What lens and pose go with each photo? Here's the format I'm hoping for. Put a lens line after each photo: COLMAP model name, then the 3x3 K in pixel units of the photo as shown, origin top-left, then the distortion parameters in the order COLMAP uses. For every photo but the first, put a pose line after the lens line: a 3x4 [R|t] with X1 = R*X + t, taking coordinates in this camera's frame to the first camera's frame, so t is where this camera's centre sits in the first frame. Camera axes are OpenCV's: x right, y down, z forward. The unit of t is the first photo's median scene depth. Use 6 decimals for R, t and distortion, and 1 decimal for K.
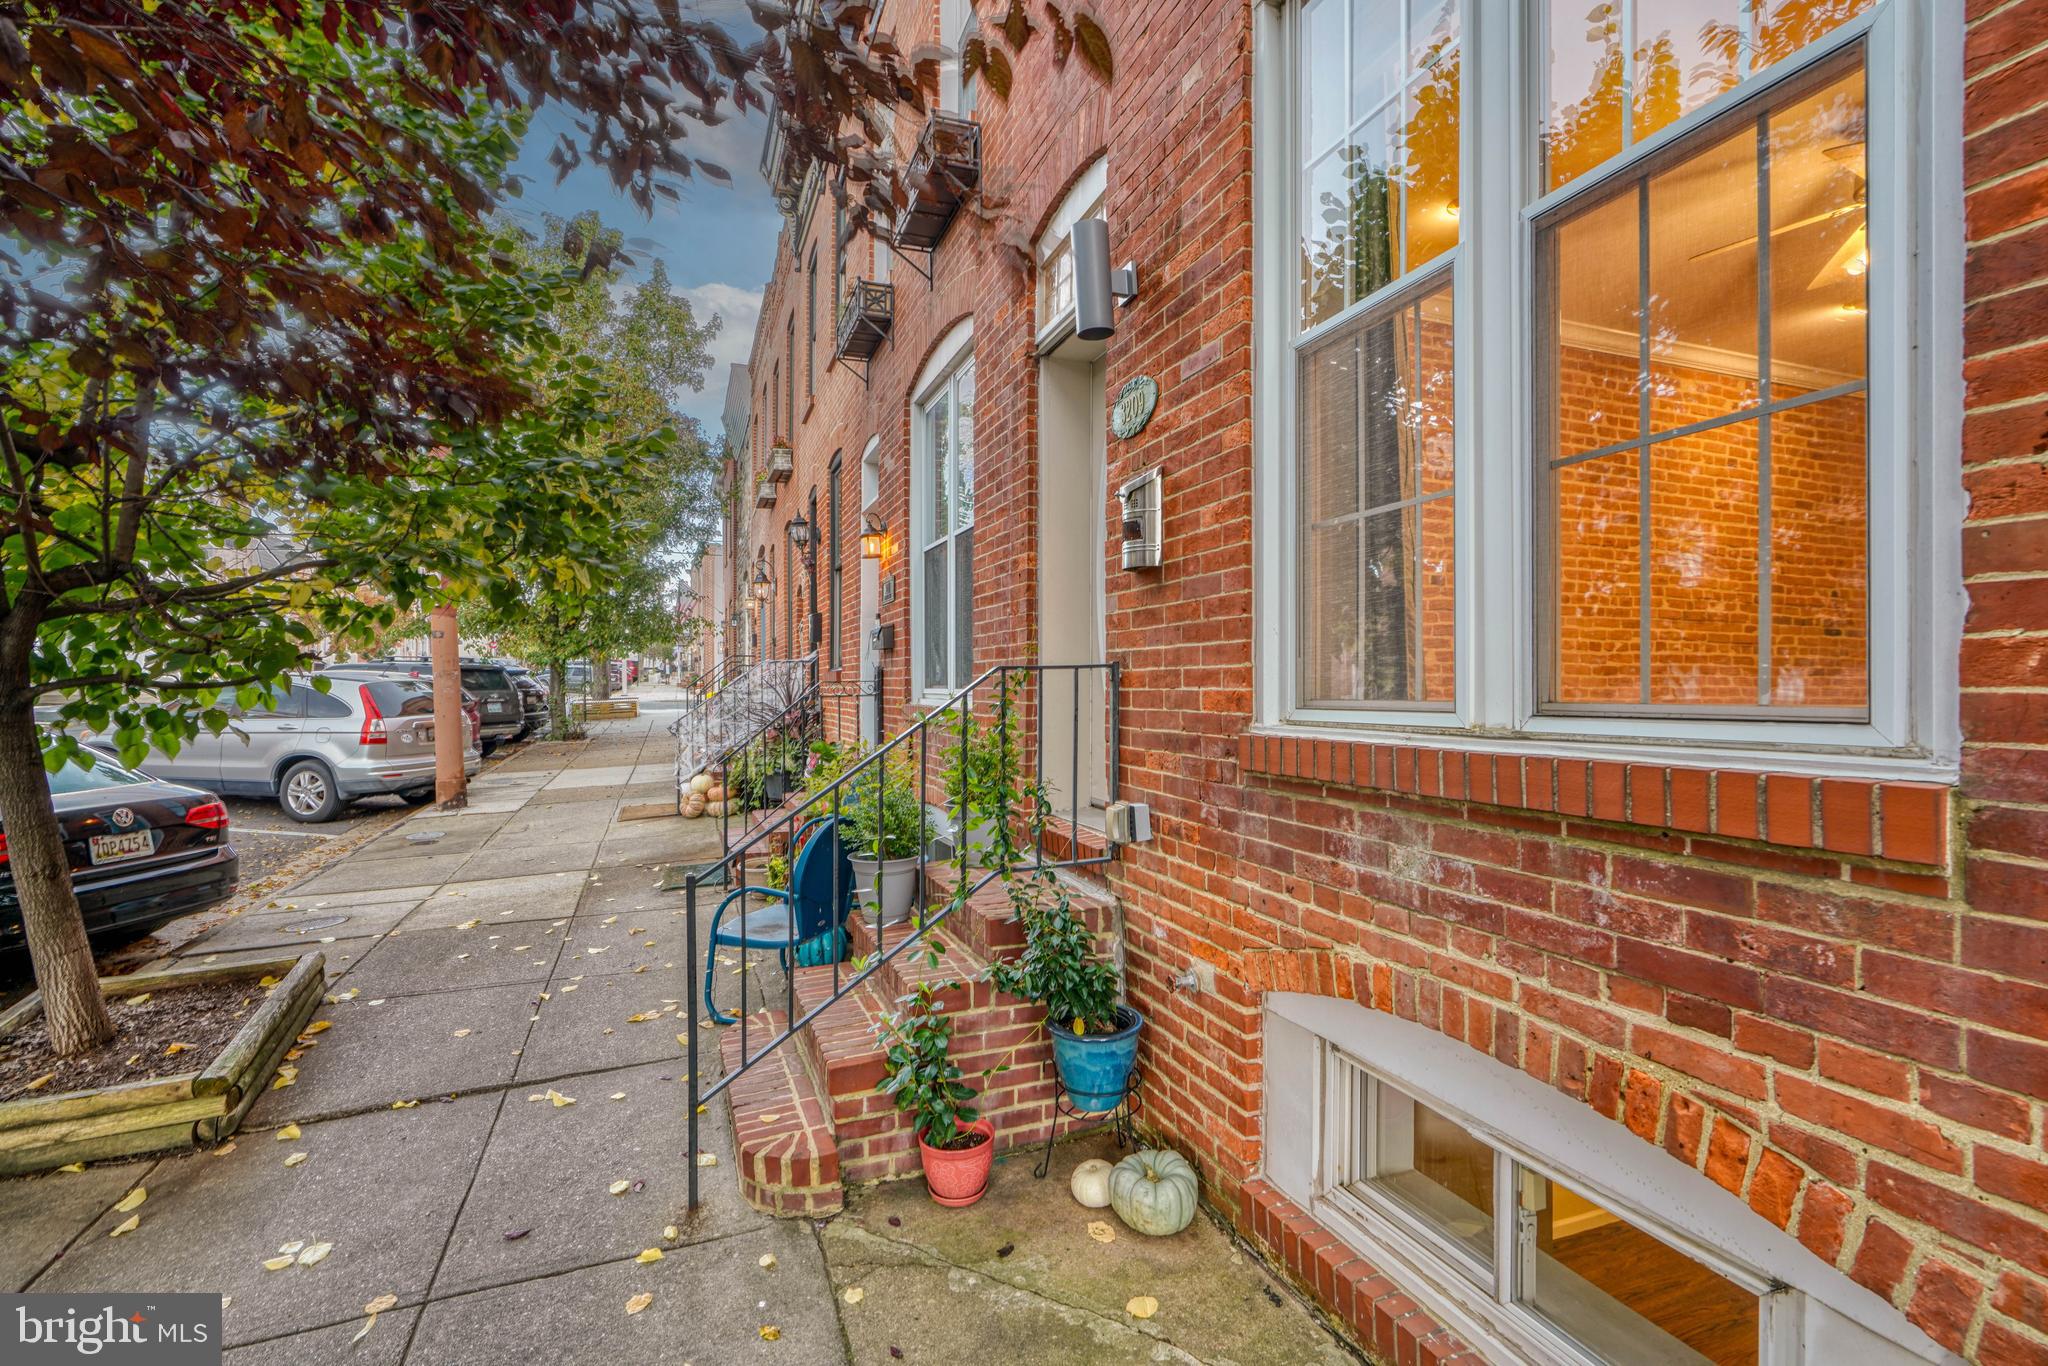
lens RADIAL K [[932.6, 0, 1028.7], [0, 932.6, 694.8], [0, 0, 1]] dist [-0.014418, 0.006867]
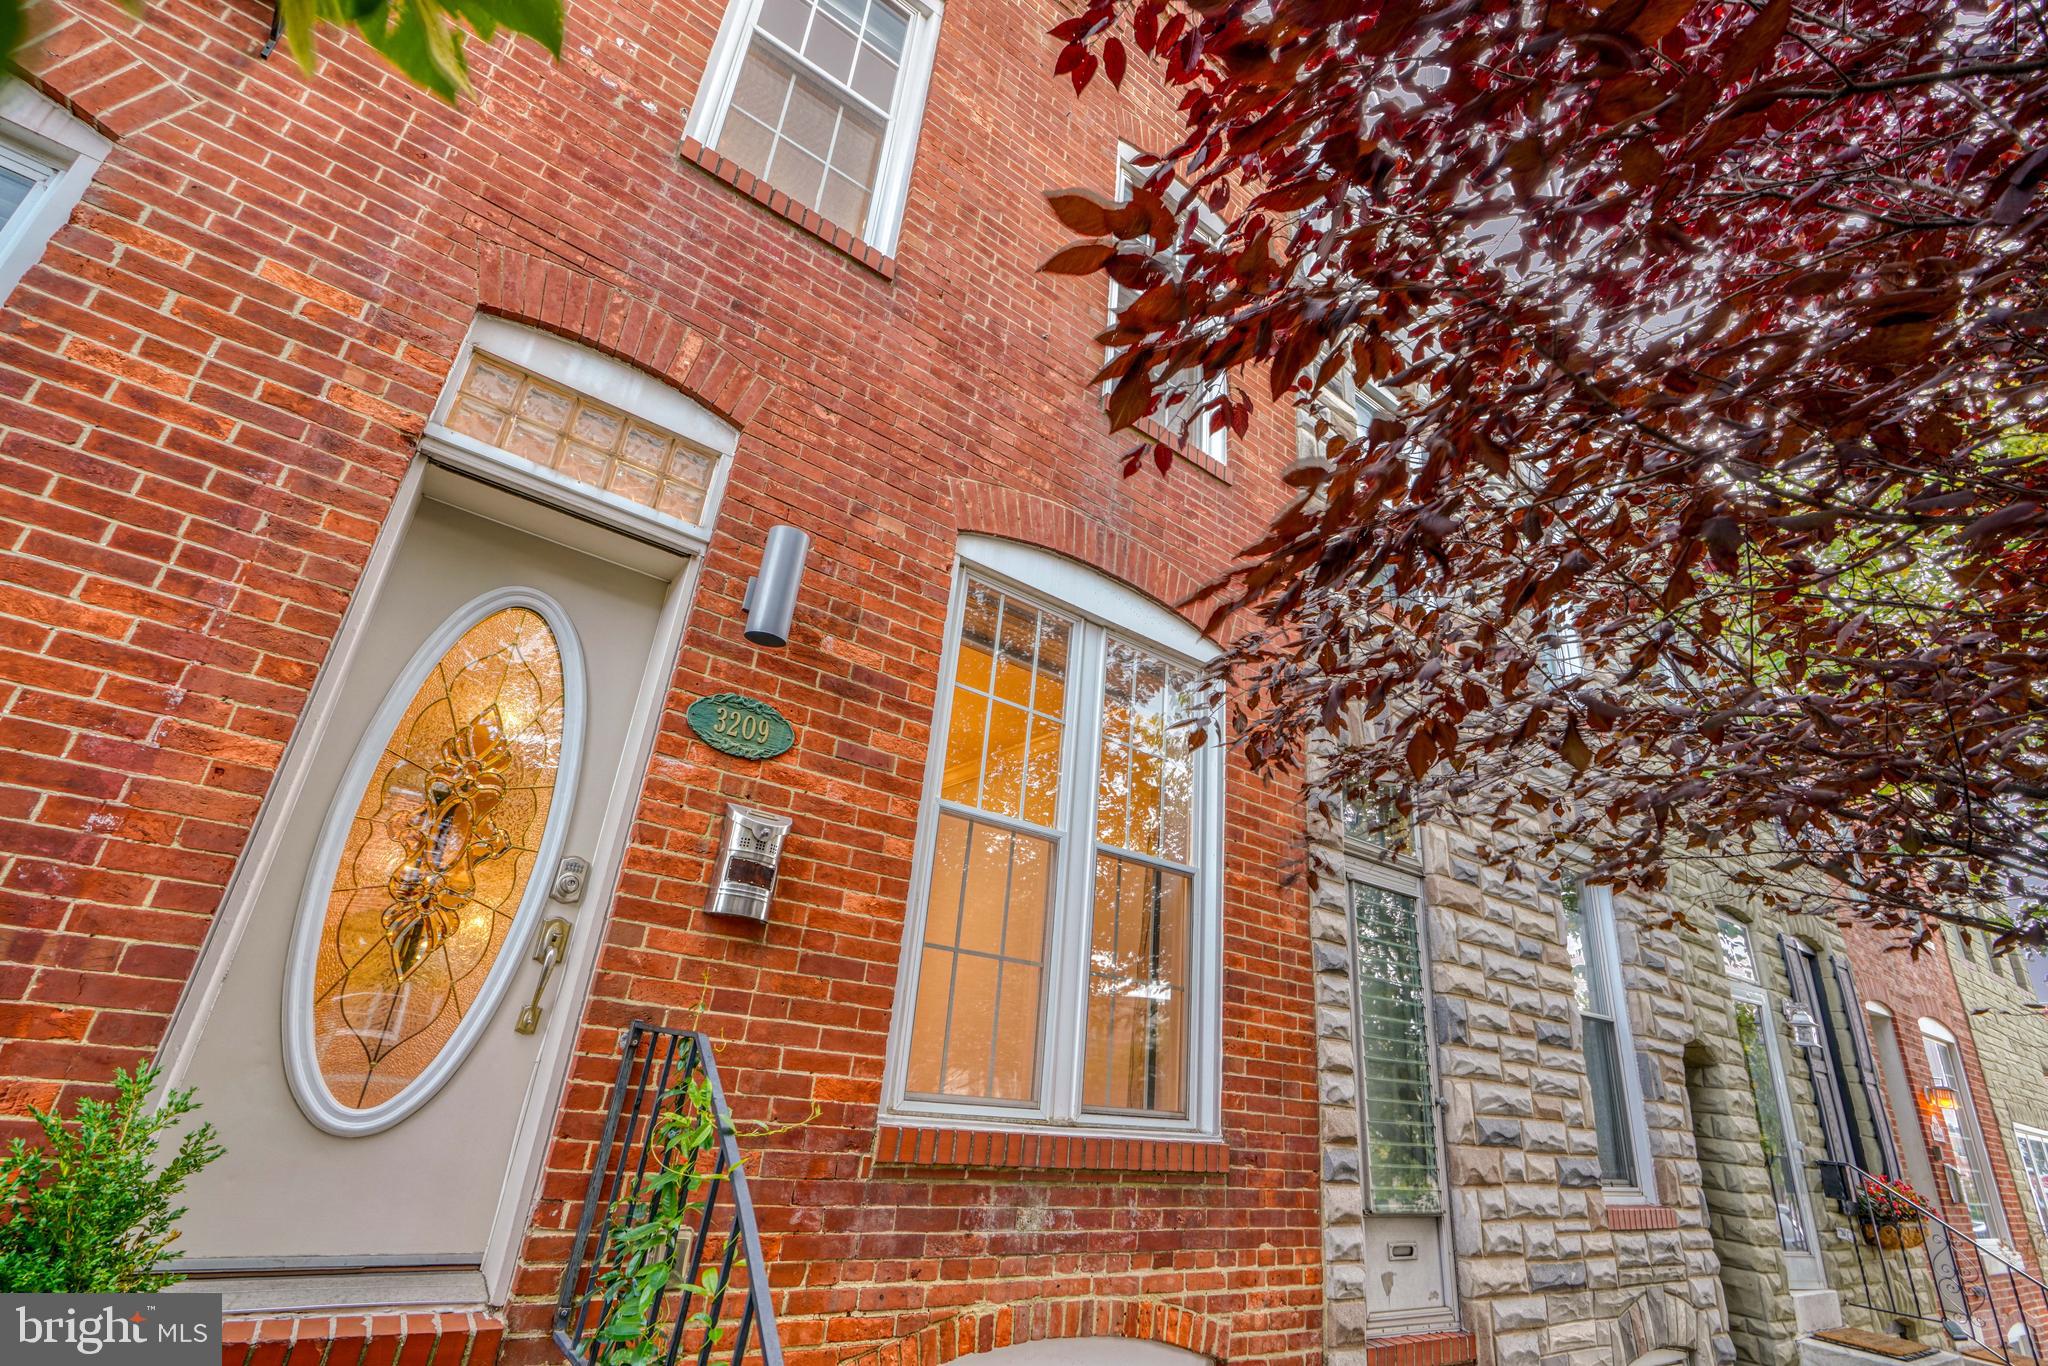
lens RADIAL K [[922.4, 0, 1020.9], [0, 922.4, 686.3], [0, 0, 1]] dist [-0.012981, 0.007115]
pose [[-0.271275, 0.348877, 0.897047, -1.164398], [-0.086087, 0.919466, -0.383630, -0.038982], [-0.958644, -0.181293, -0.219395, 1.423505]]
